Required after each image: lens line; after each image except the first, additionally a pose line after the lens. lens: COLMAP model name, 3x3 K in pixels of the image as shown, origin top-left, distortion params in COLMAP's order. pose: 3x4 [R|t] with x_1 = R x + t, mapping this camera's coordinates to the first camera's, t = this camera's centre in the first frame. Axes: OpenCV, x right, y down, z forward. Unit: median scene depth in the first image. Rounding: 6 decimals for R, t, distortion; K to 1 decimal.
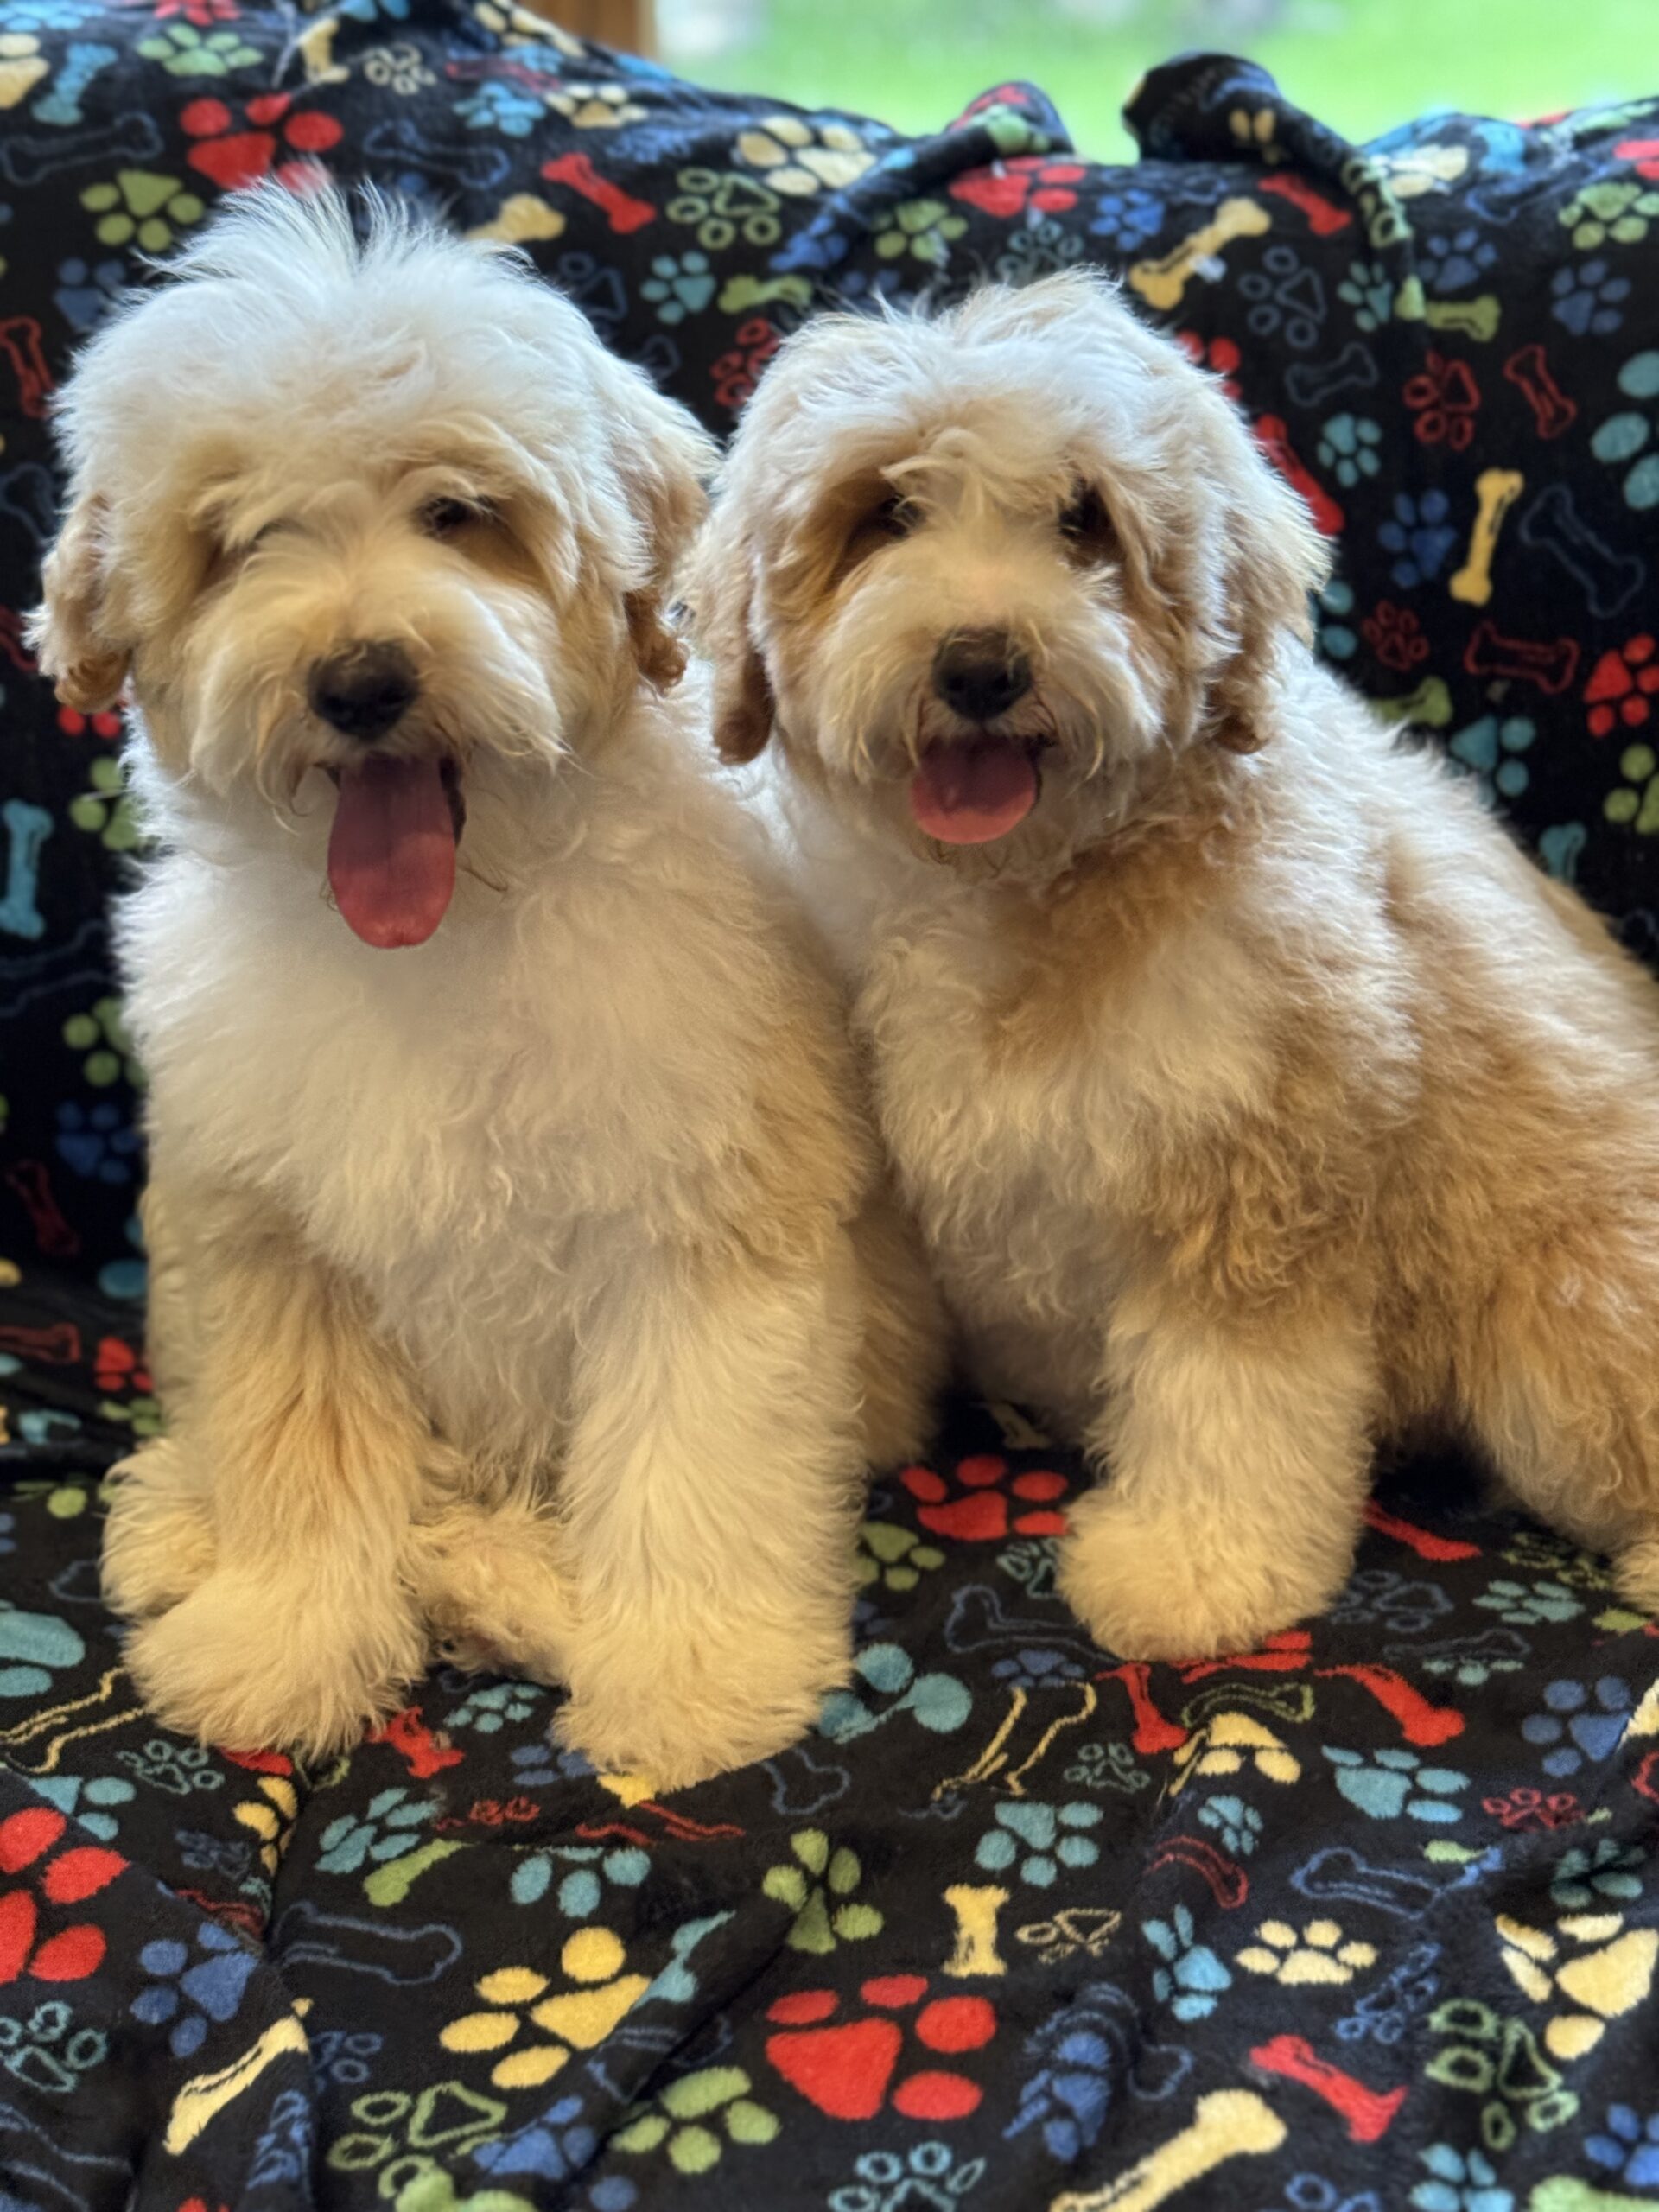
lens RADIAL K [[2940.9, 0, 829.5], [0, 2940.9, 1106.0], [0, 0, 1]] dist [0.182472, -0.355873]
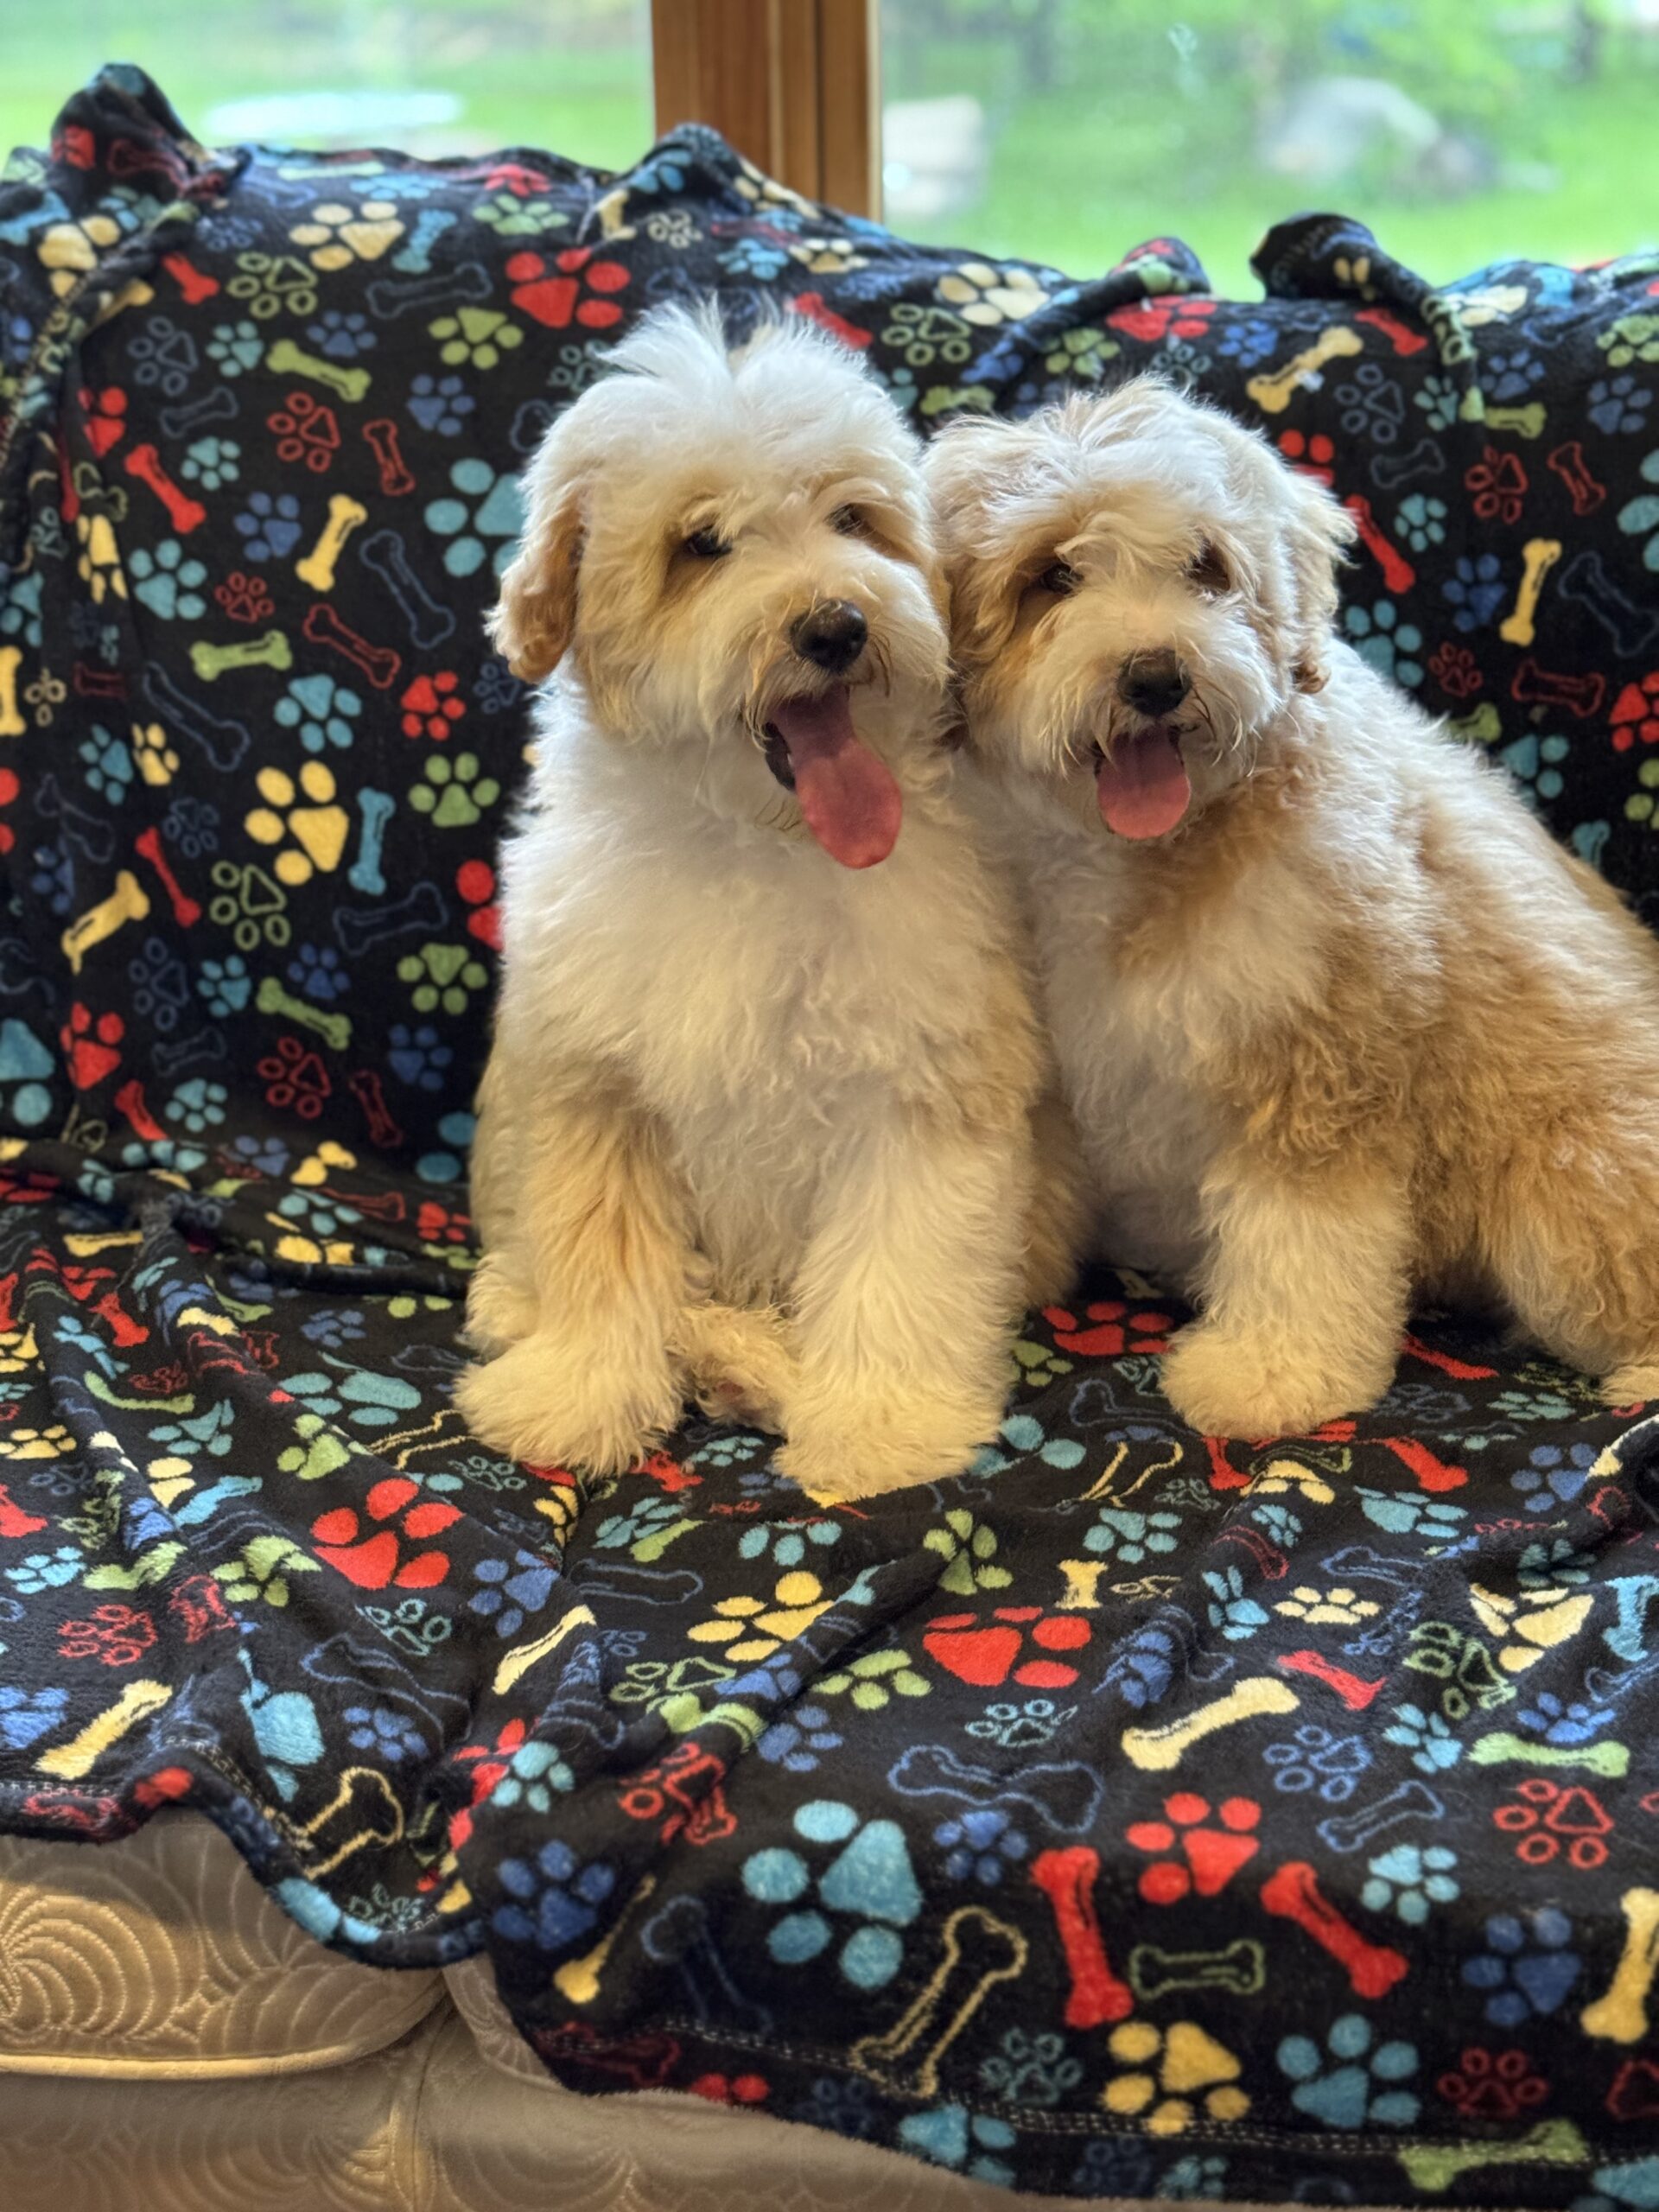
lens RADIAL K [[2940.9, 0, 829.5], [0, 2940.9, 1106.0], [0, 0, 1]] dist [0.182472, -0.355873]
pose [[0.997526, 0.019239, -0.067617, 0.019416], [-0.022508, 0.998597, -0.047923, 0.112522], [0.066600, 0.049327, 0.996560, -0.315876]]
